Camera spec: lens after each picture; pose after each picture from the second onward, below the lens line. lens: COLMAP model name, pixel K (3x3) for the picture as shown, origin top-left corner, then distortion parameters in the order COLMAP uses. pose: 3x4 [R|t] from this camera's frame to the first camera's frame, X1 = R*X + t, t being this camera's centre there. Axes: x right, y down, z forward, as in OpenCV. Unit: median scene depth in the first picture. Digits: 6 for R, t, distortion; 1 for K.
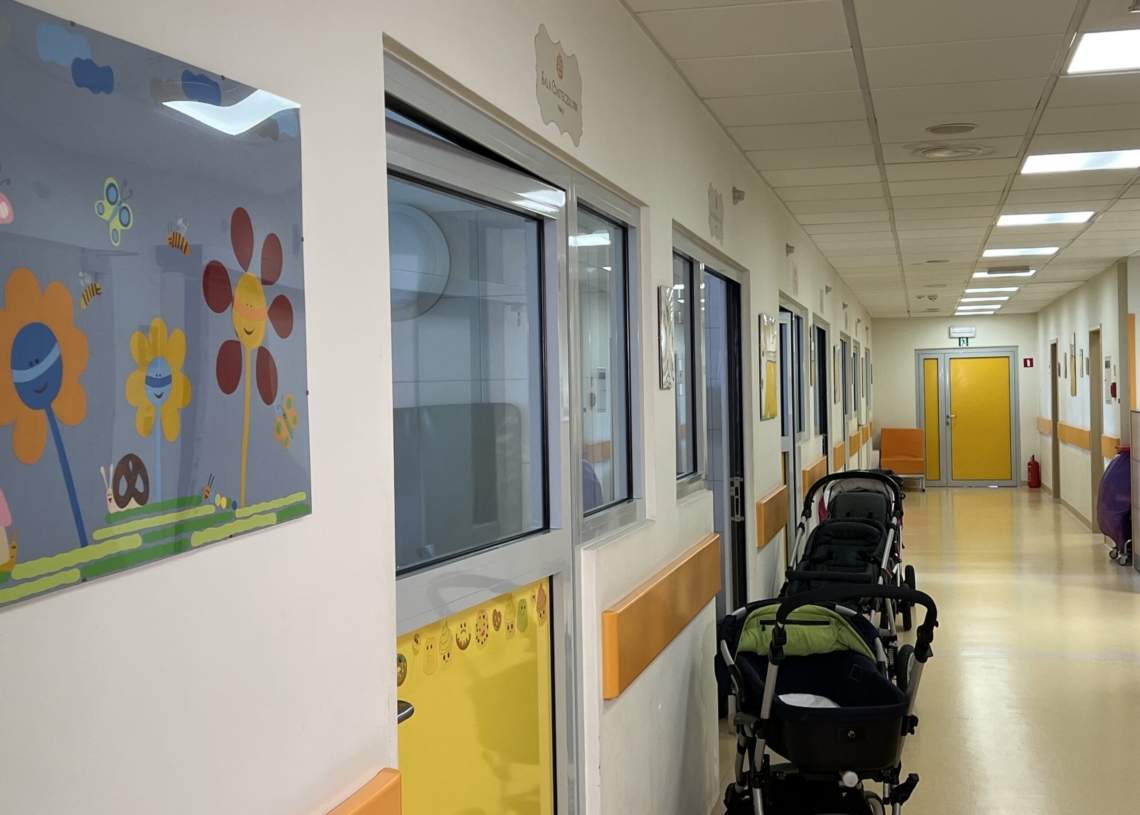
lens RADIAL K [[1328.9, 0, 570.0], [0, 1328.9, 407.5], [0, 0, 1]] dist [-0.011858, -0.005847]
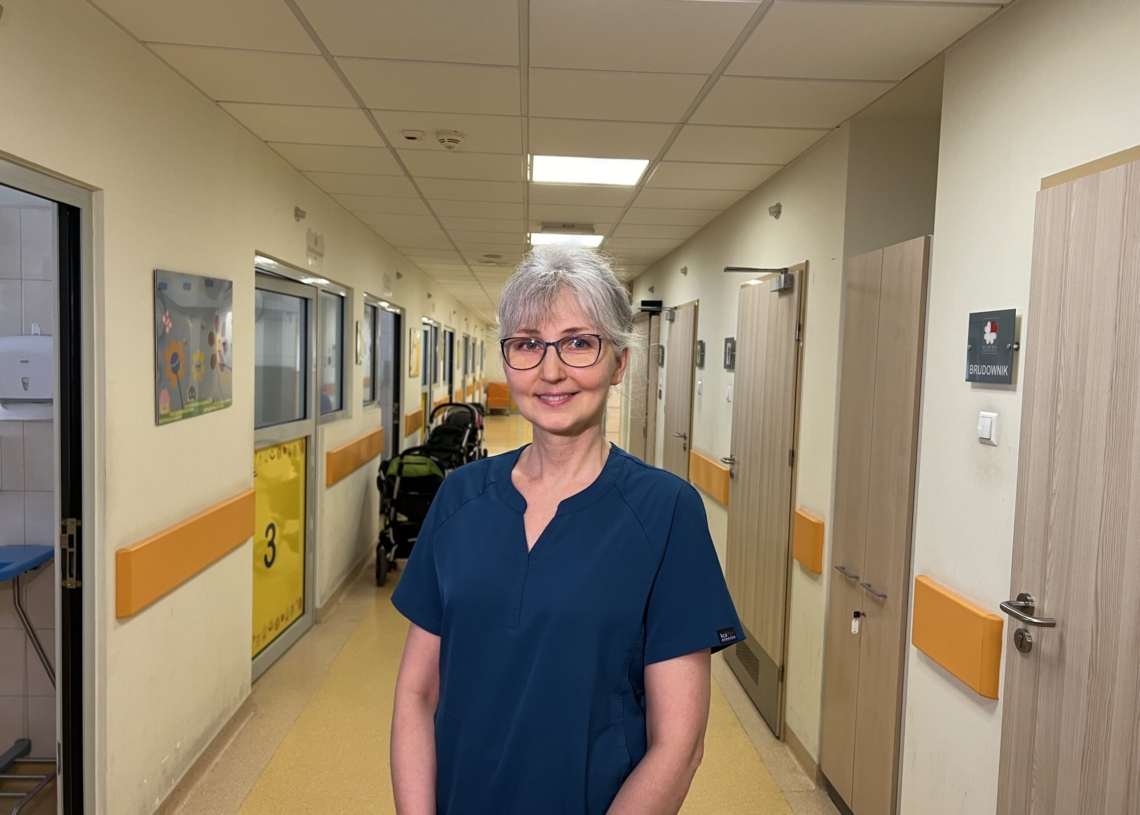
lens RADIAL K [[765.2, 0, 570.0], [0, 765.2, 407.5], [0, 0, 1]] dist [0.003896, -0.001249]
pose [[0.948685, 0.029268, 0.314866, 0.000726], [-0.045801, 0.997926, 0.045237, -0.010084], [-0.312889, -0.057337, 0.948057, -0.274447]]
